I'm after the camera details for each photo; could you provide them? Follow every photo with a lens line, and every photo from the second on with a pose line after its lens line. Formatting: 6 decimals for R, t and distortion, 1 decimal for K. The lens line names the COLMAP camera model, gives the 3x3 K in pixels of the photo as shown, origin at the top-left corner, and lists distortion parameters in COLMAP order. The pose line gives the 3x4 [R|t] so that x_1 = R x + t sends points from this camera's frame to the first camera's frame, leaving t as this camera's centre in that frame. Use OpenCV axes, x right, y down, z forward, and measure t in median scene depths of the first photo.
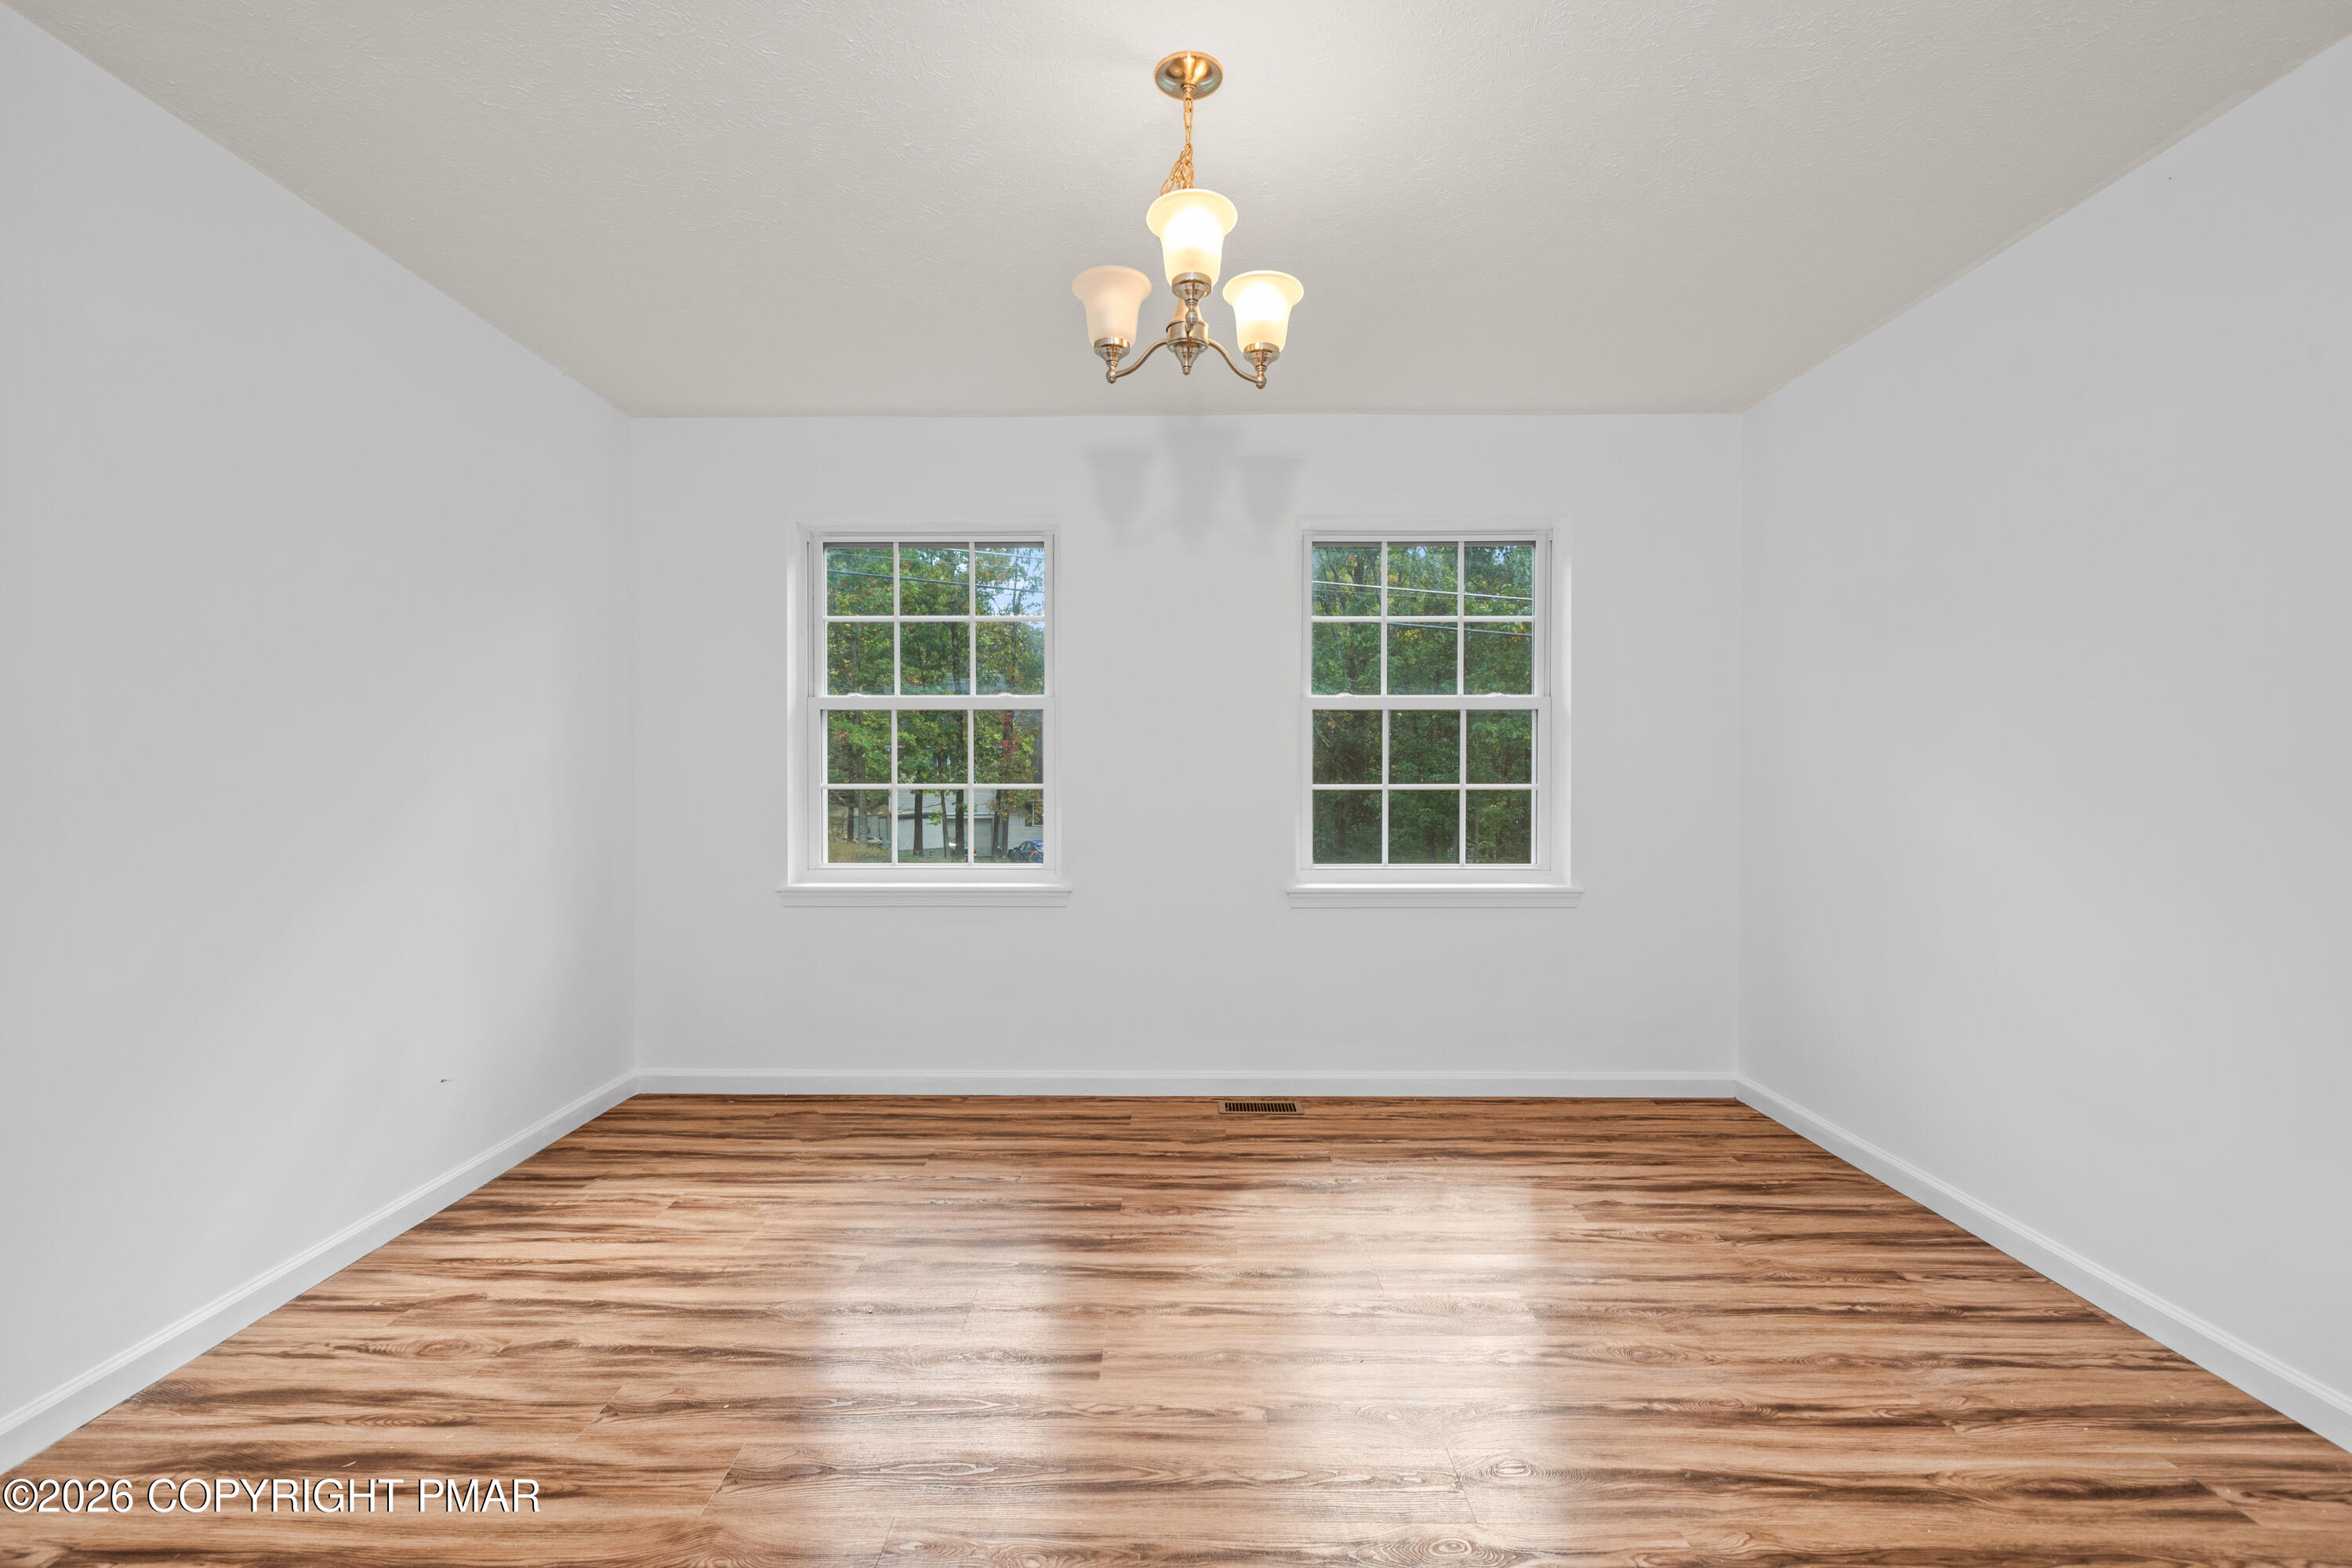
lens RADIAL K [[1061.2, 0, 1132.1], [0, 1061.2, 775.2], [0, 0, 1]] dist [0.003928, 0.000607]
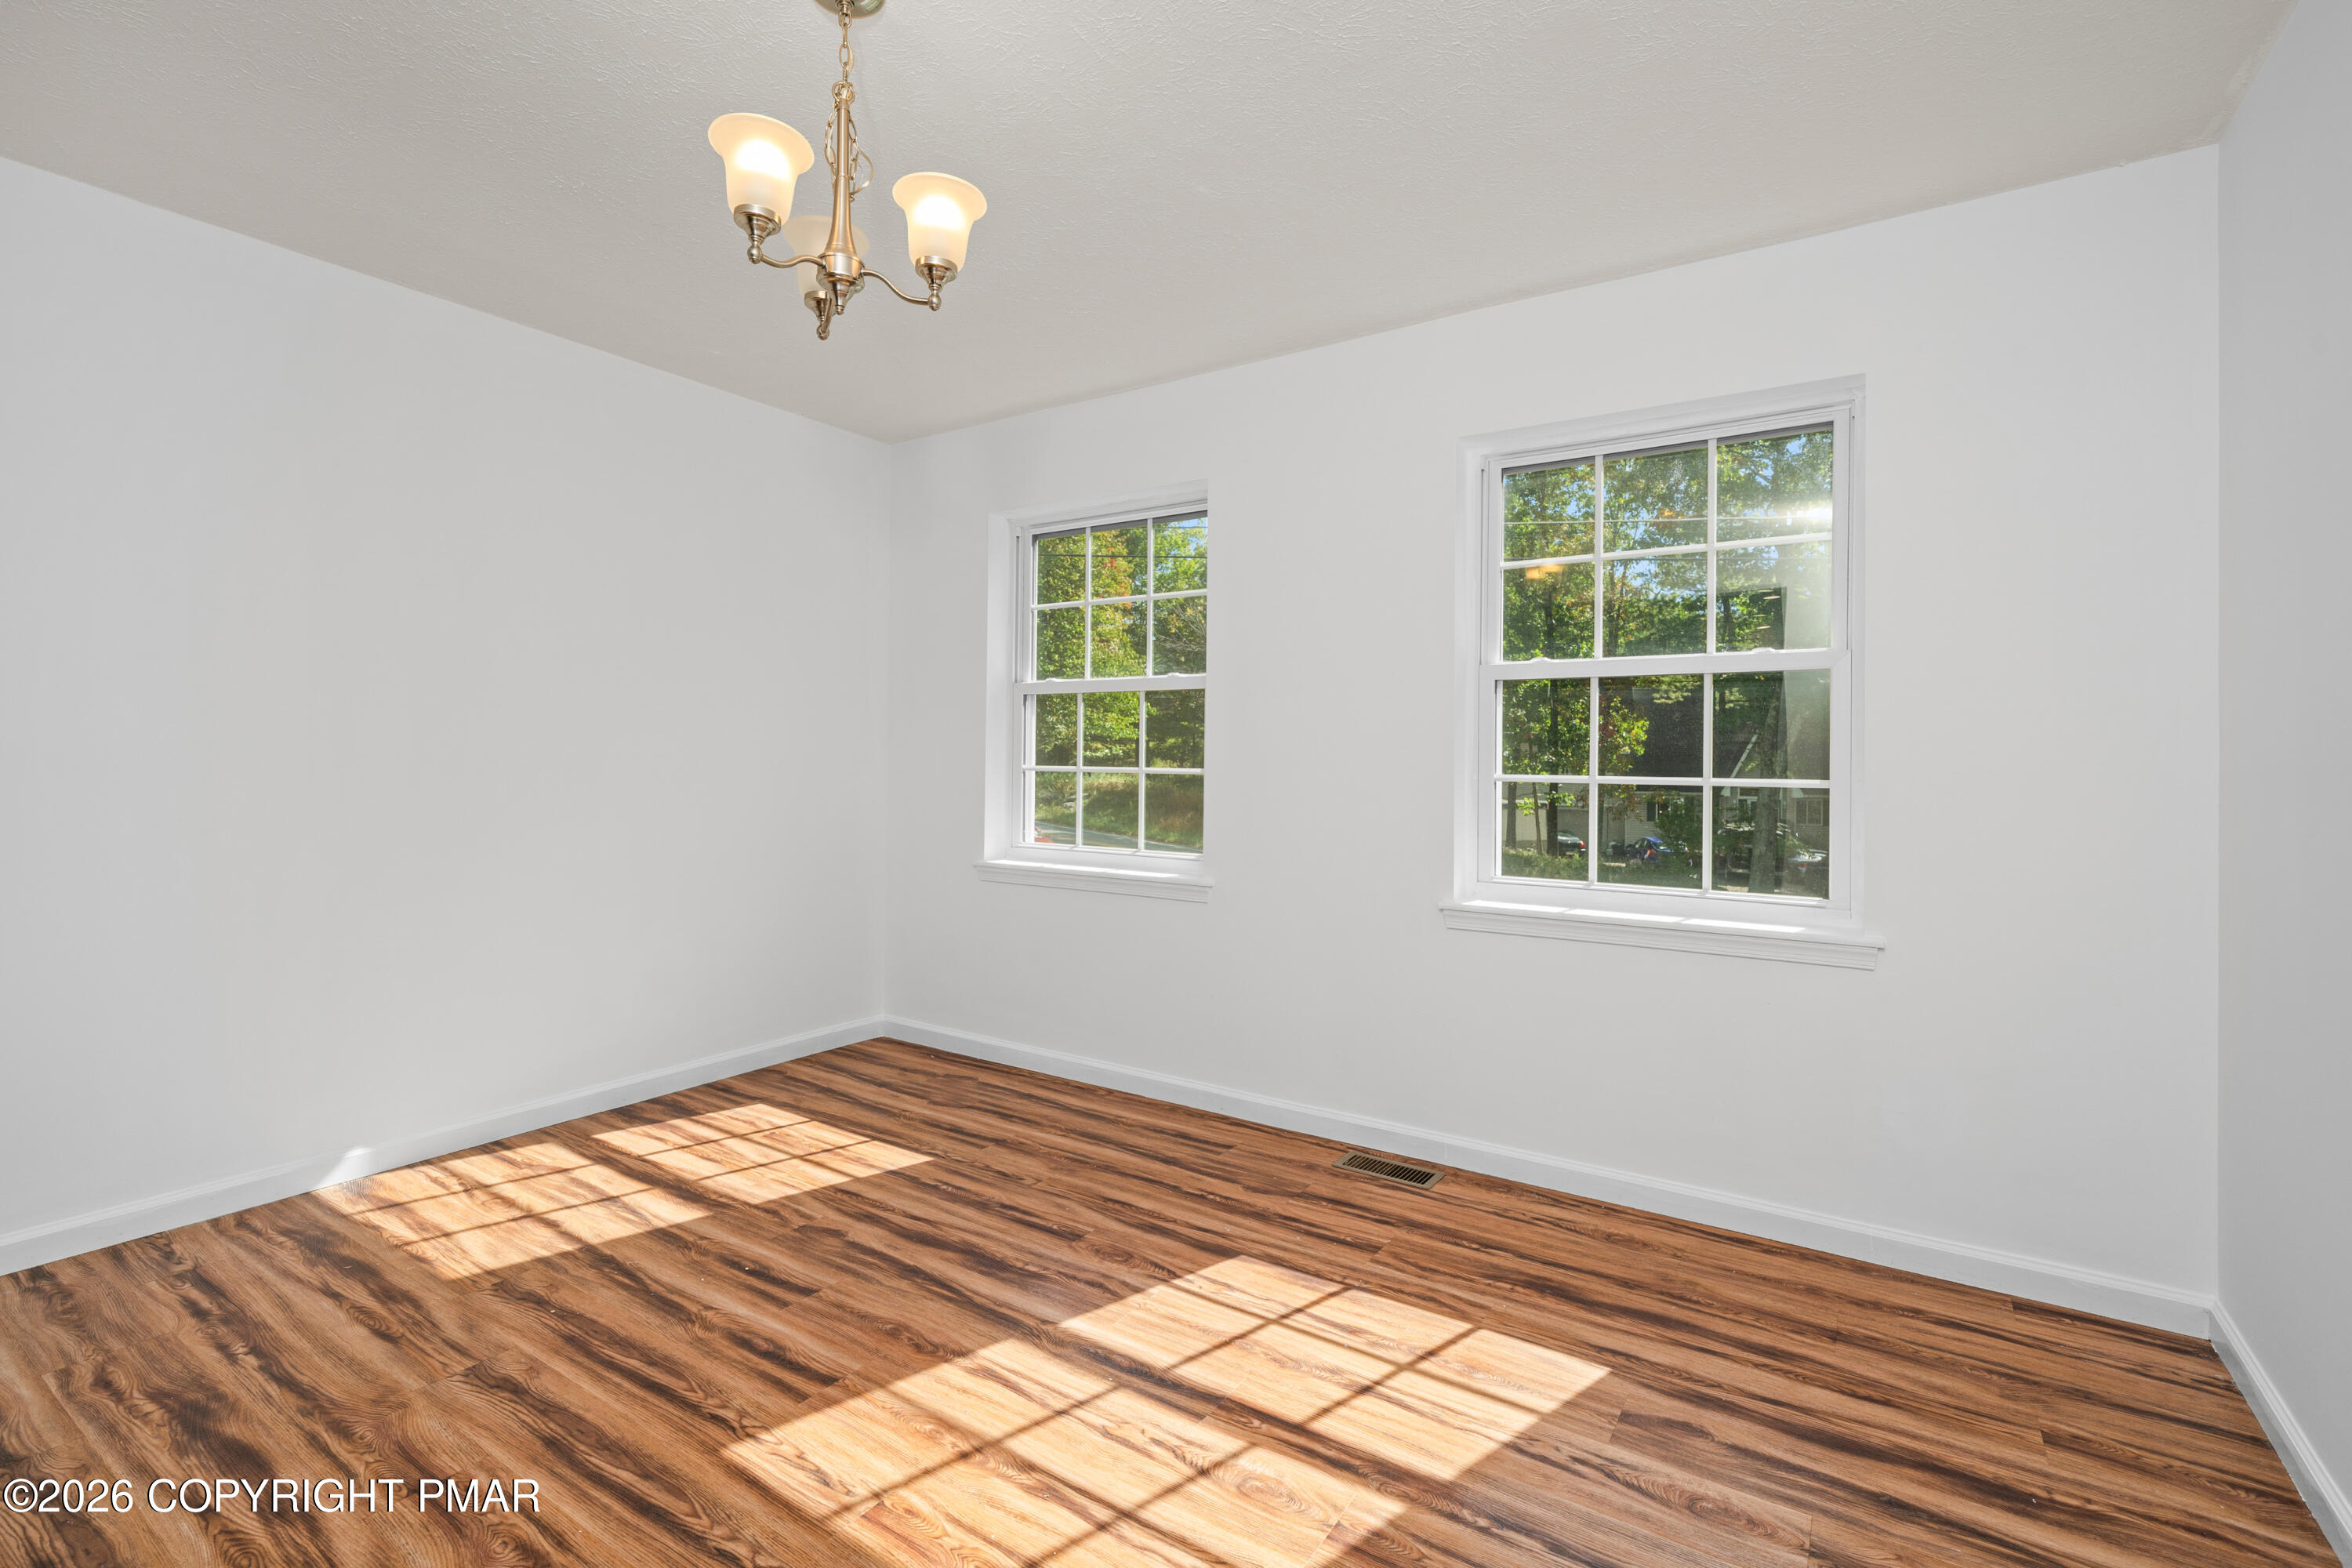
lens RADIAL K [[1061.2, 0, 1167.5], [0, 1061.2, 745.4], [0, 0, 1]] dist [0.003928, 0.000607]
pose [[0.834500, 0.002228, -0.551003, 0.449775], [-0.010725, 0.999868, -0.012201, -0.001445], [0.550904, 0.016091, 0.834414, 0.231222]]
